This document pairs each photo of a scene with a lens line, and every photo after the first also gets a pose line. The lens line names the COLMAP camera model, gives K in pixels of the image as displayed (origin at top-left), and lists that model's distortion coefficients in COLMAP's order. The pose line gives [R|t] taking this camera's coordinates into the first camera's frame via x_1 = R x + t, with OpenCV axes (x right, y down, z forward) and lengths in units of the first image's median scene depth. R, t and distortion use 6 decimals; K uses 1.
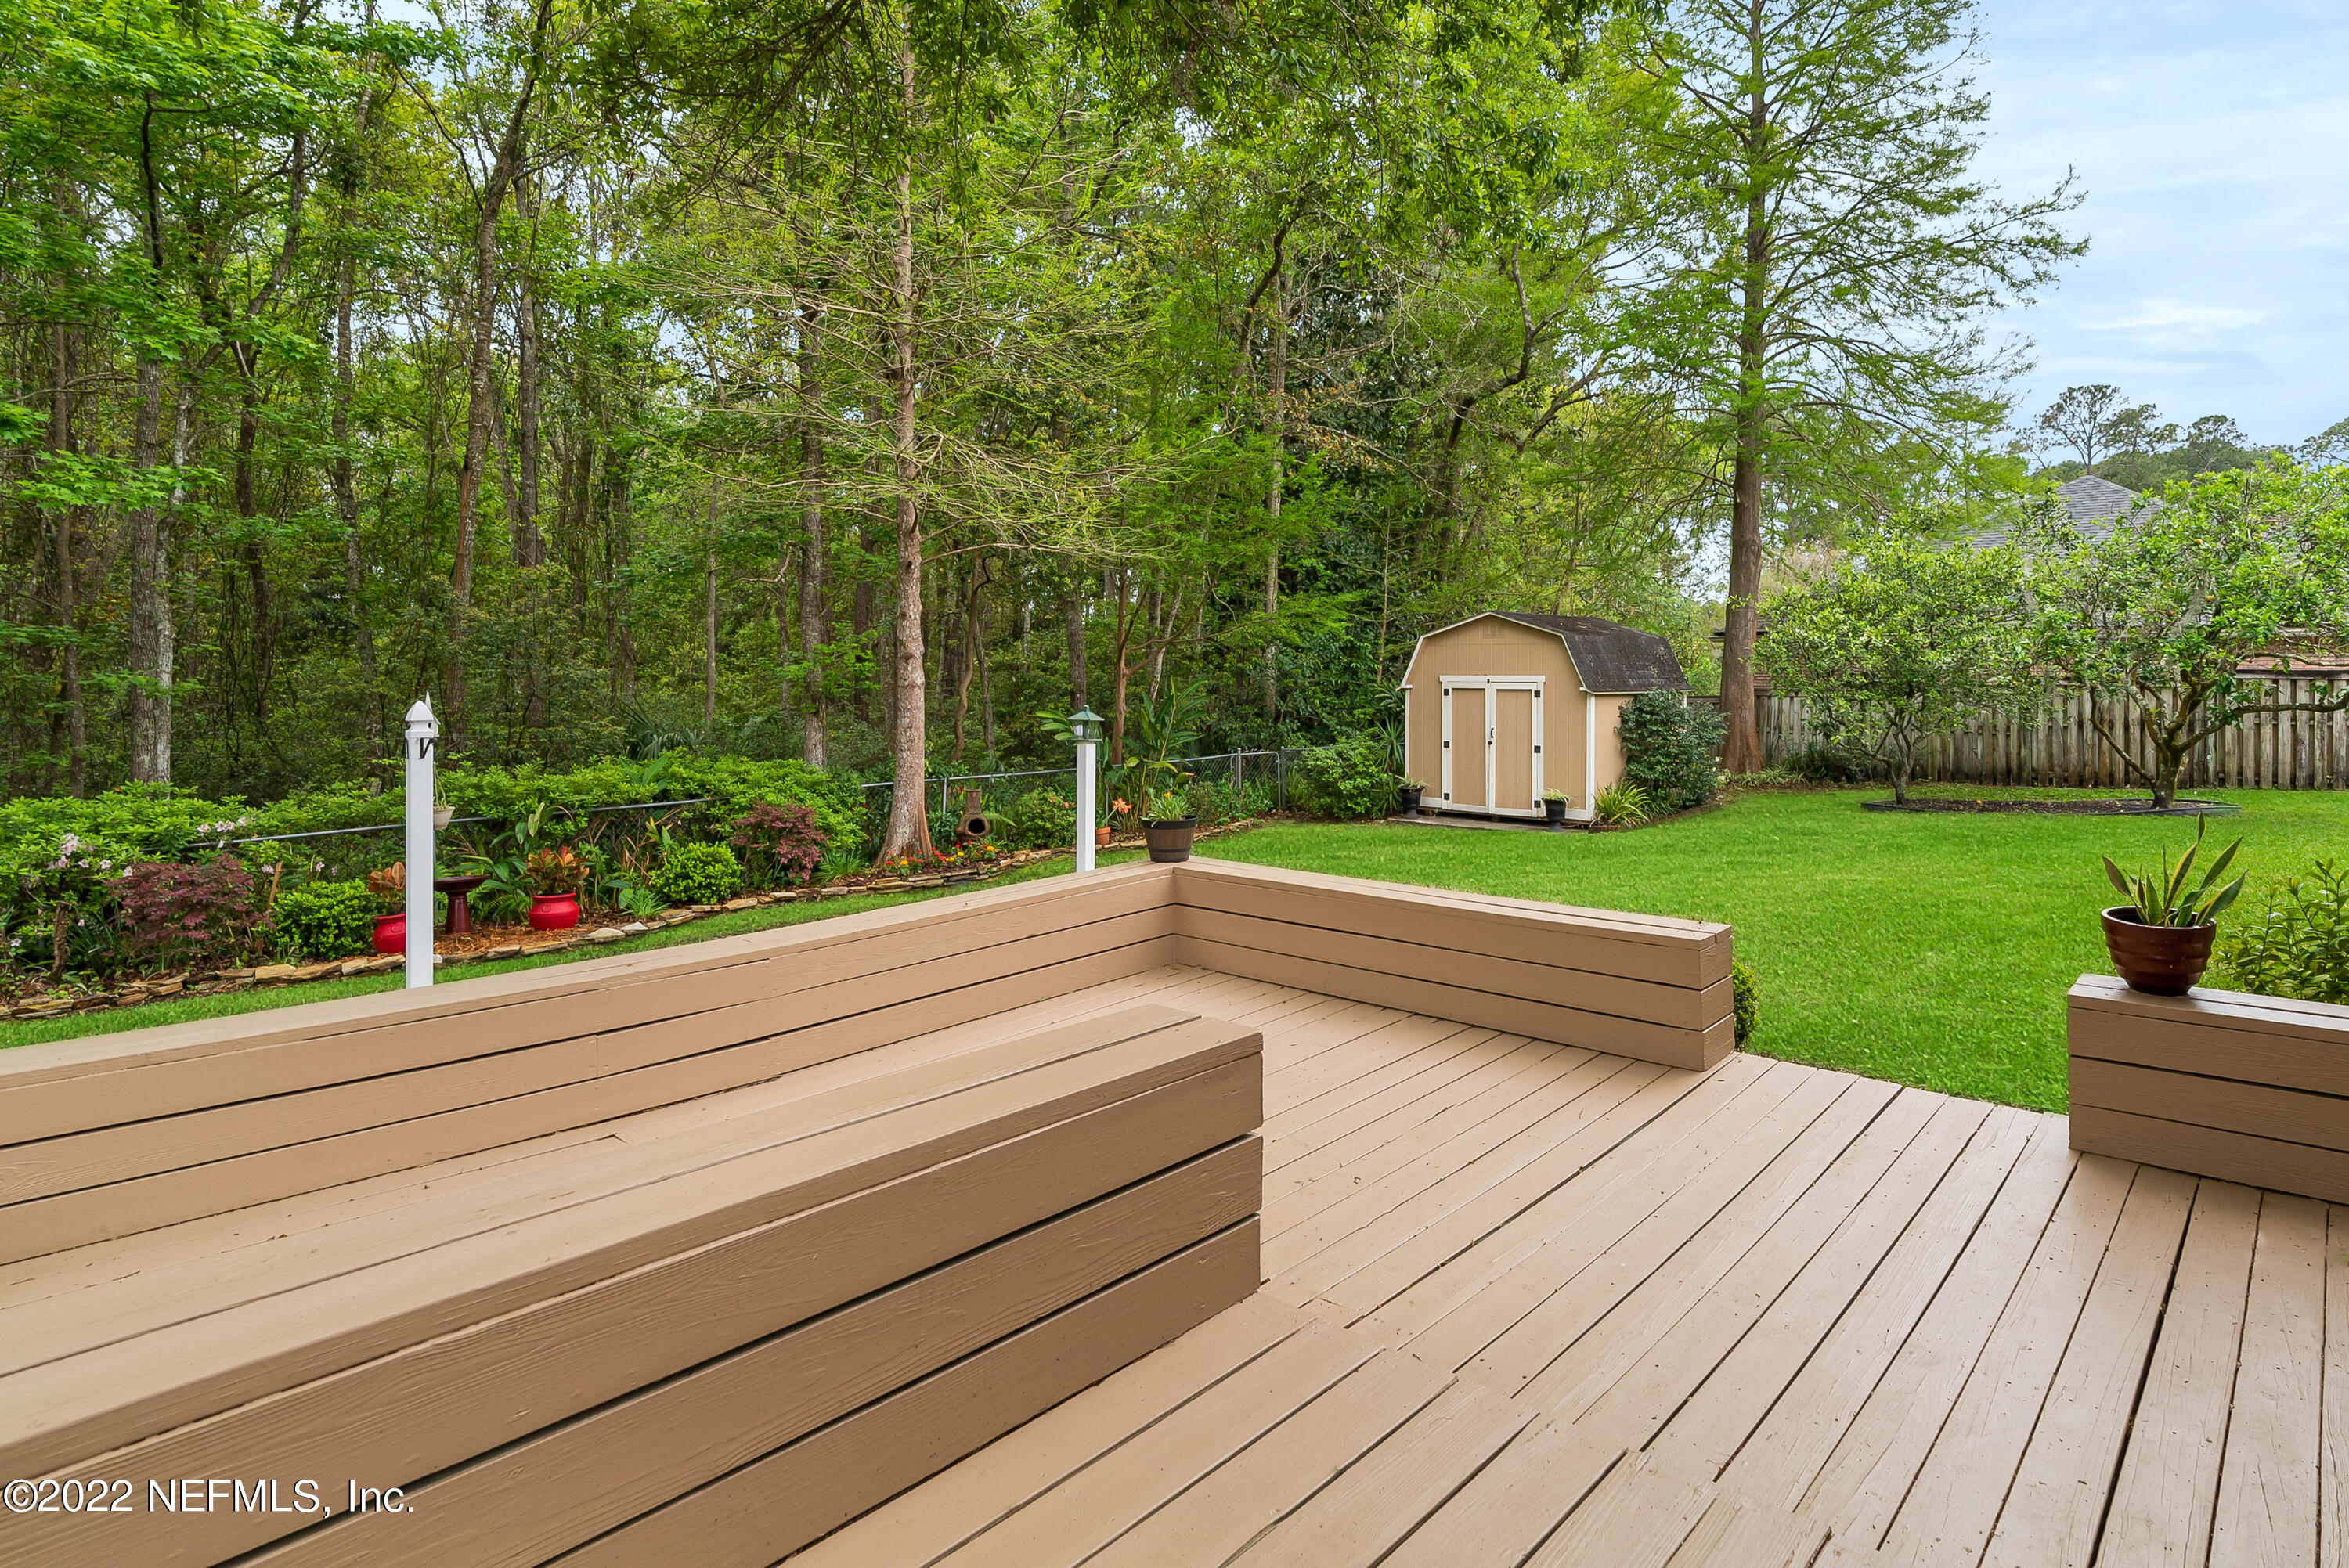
lens RADIAL K [[1141.8, 0, 1222.4], [0, 1141.8, 683.7], [0, 0, 1]] dist [-0.000076, 0.001498]
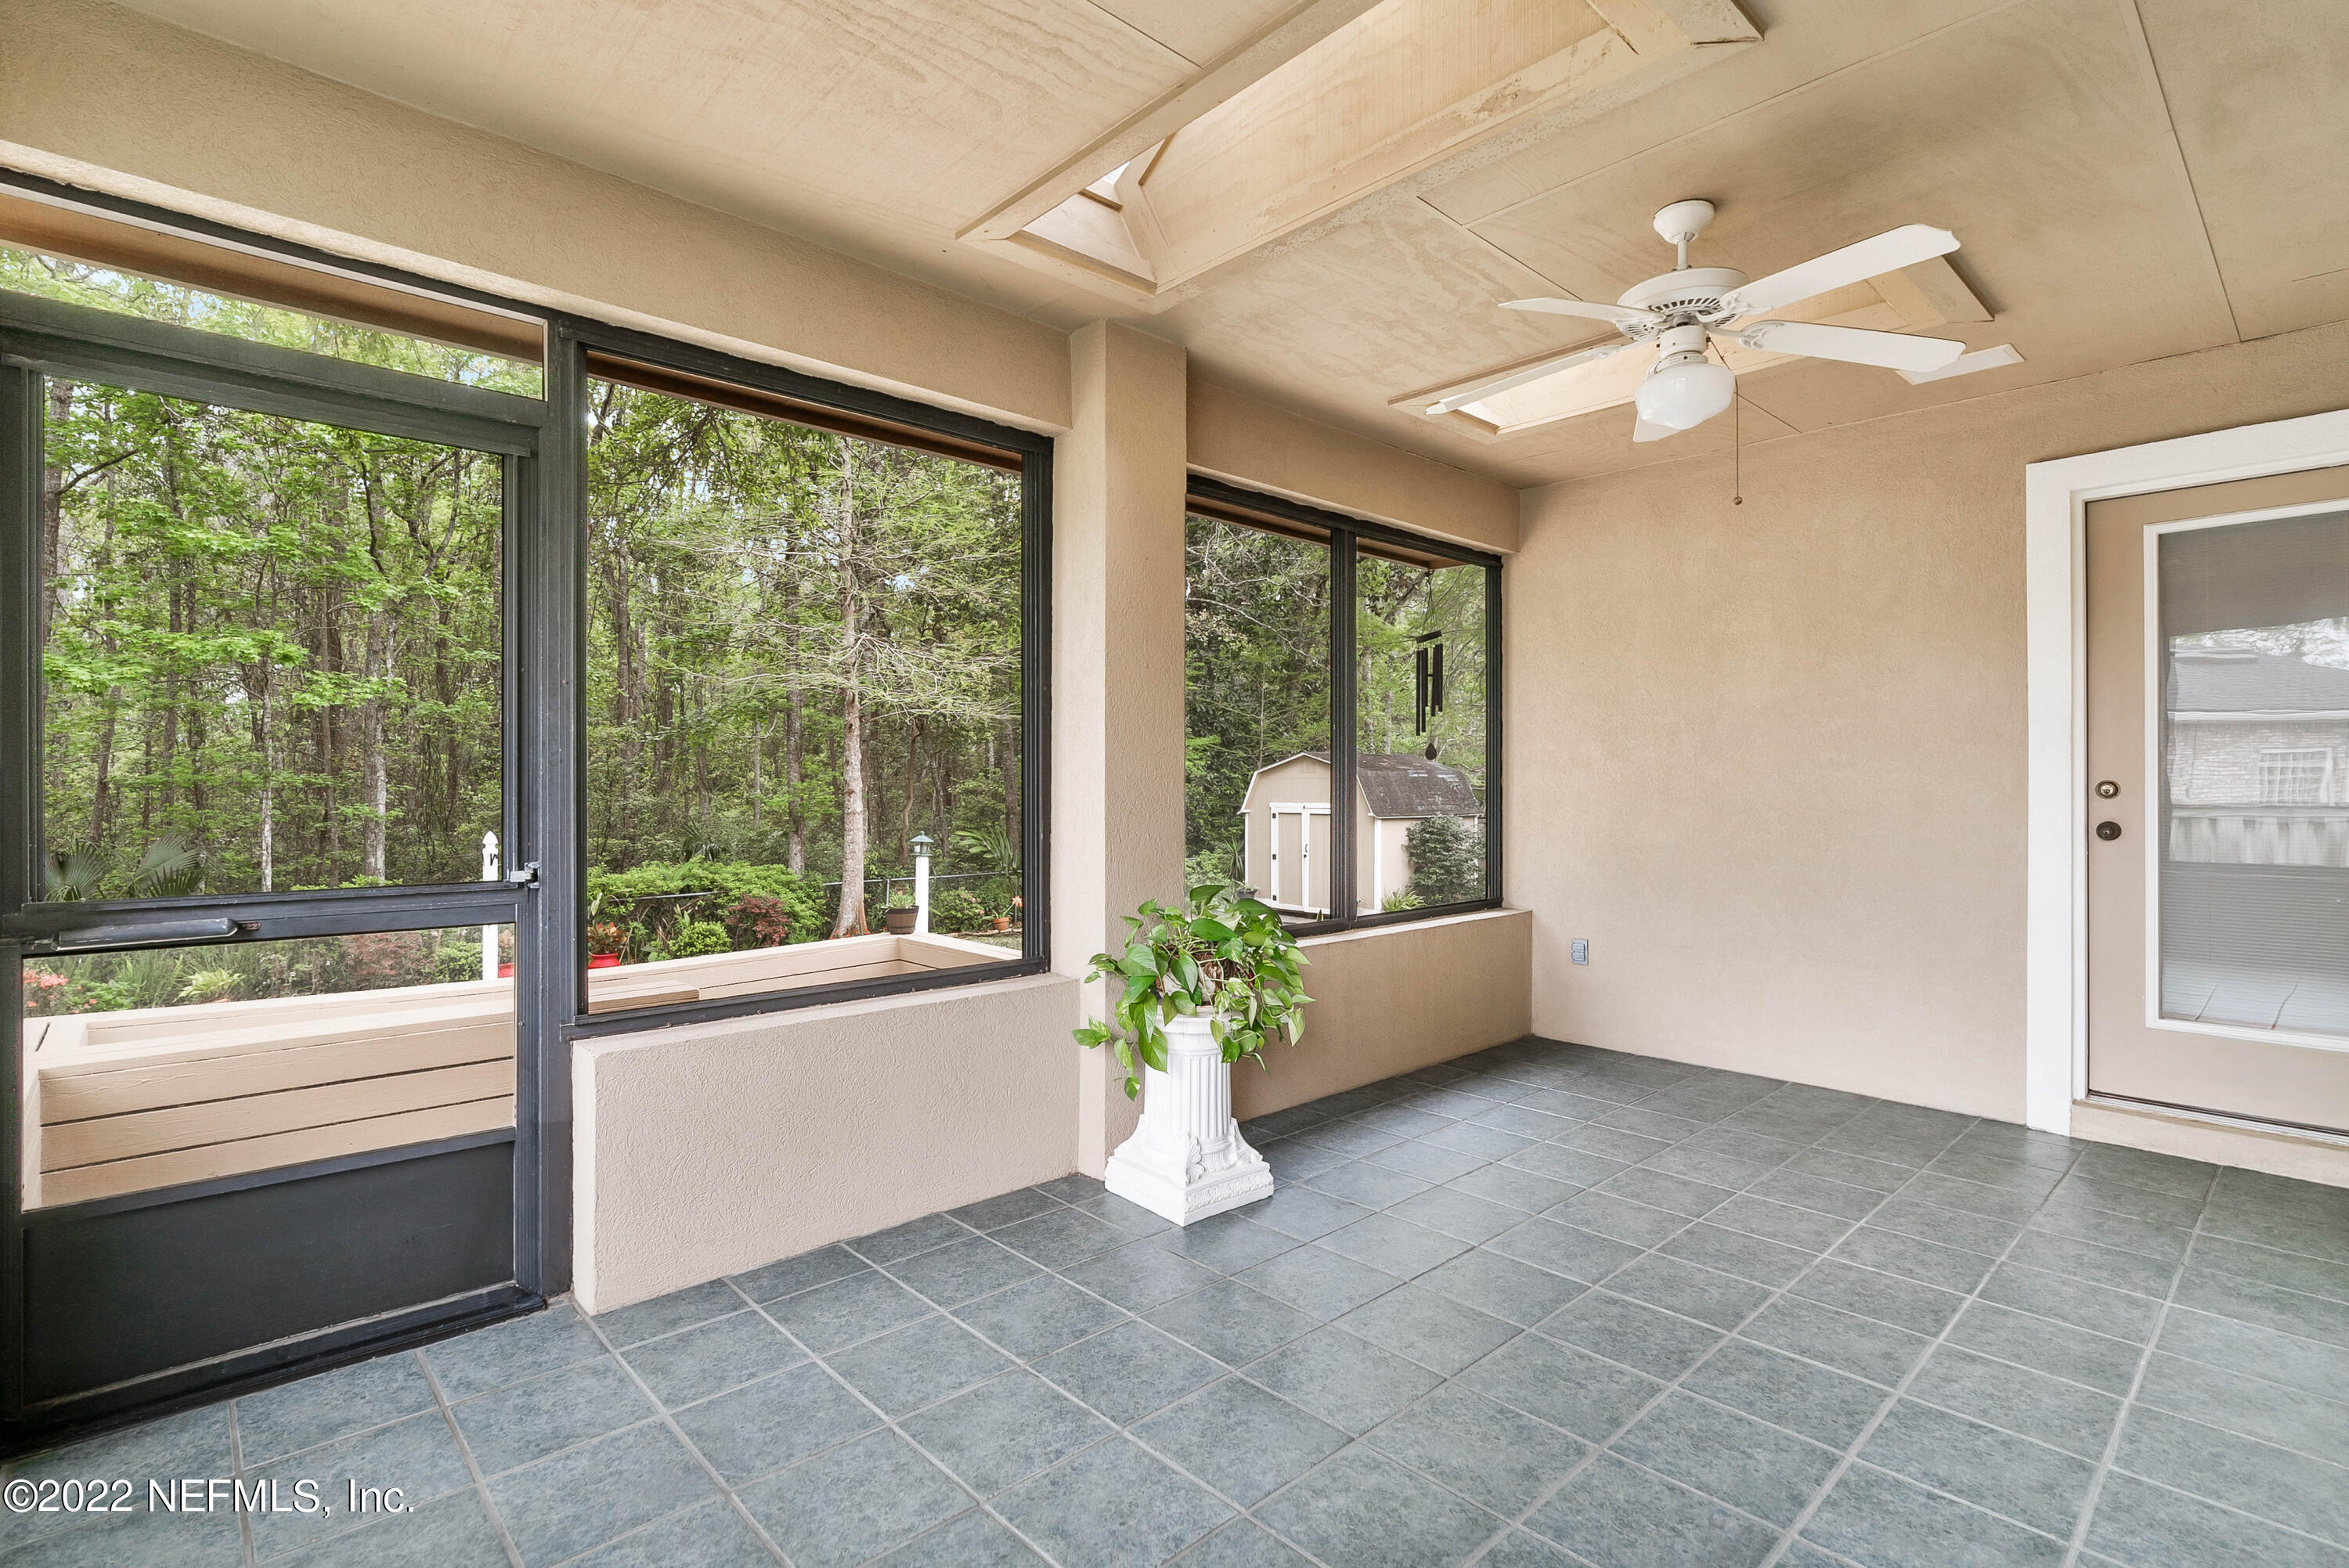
lens RADIAL K [[1099.2, 0, 1170.9], [0, 1099.2, 784.8], [0, 0, 1]] dist [0.001765, 0.000429]
pose [[0.987975, -0.002026, -0.154603, 0.324758], [0.001720, 0.999996, -0.002112, -0.029587], [0.154607, 0.001821, 0.987974, -0.272874]]
